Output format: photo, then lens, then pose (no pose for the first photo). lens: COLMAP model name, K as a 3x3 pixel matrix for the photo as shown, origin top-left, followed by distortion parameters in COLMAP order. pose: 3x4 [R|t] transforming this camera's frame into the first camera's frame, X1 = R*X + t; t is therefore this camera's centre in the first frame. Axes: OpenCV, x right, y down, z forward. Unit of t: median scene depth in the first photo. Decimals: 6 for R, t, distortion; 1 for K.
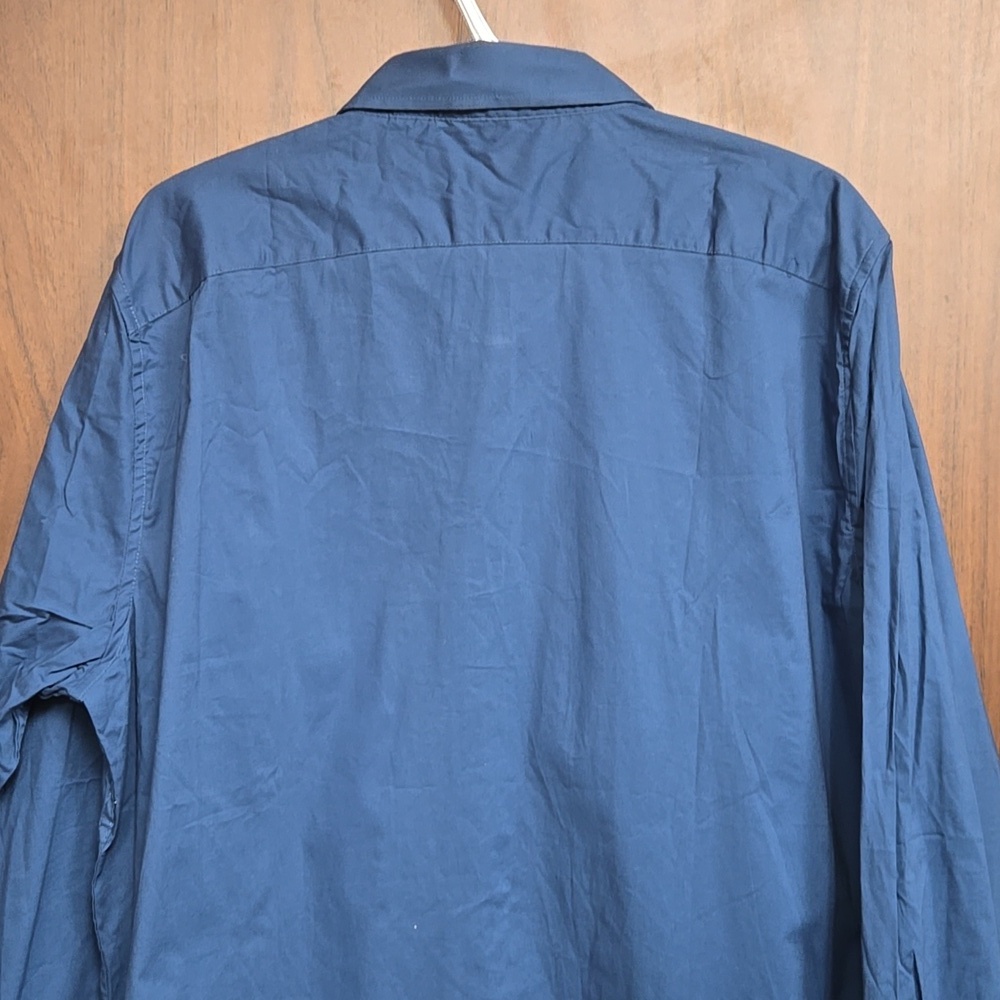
lens RADIAL K [[1502.0, 0, 540.2], [0, 1502.0, 499.7], [0, 0, 1]] dist [0.110962, -0.223133]
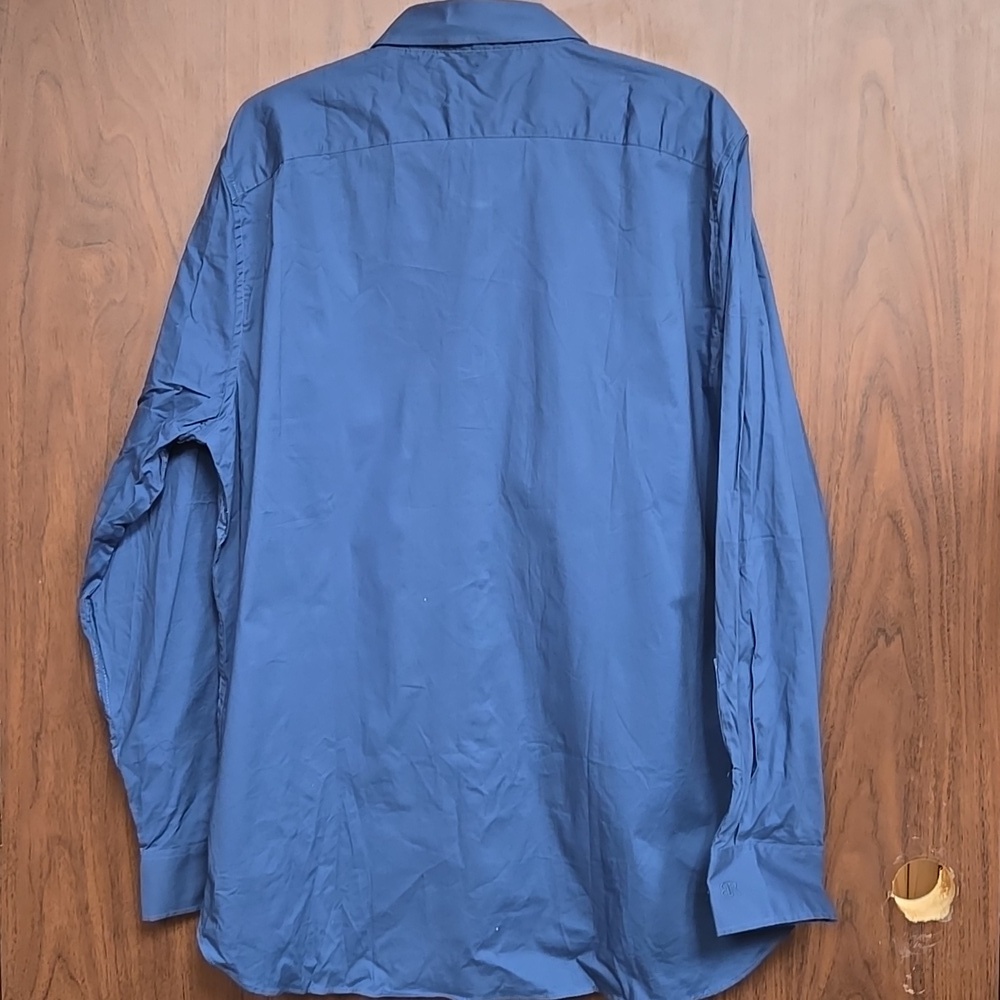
lens RADIAL K [[1502.0, 0, 540.2], [0, 1502.0, 499.7], [0, 0, 1]] dist [0.110962, -0.223133]
pose [[0.999072, 0.006025, -0.042655, 0.095508], [-0.003642, 0.998439, 0.055735, 0.099876], [0.042925, -0.055528, 0.997534, -0.483598]]
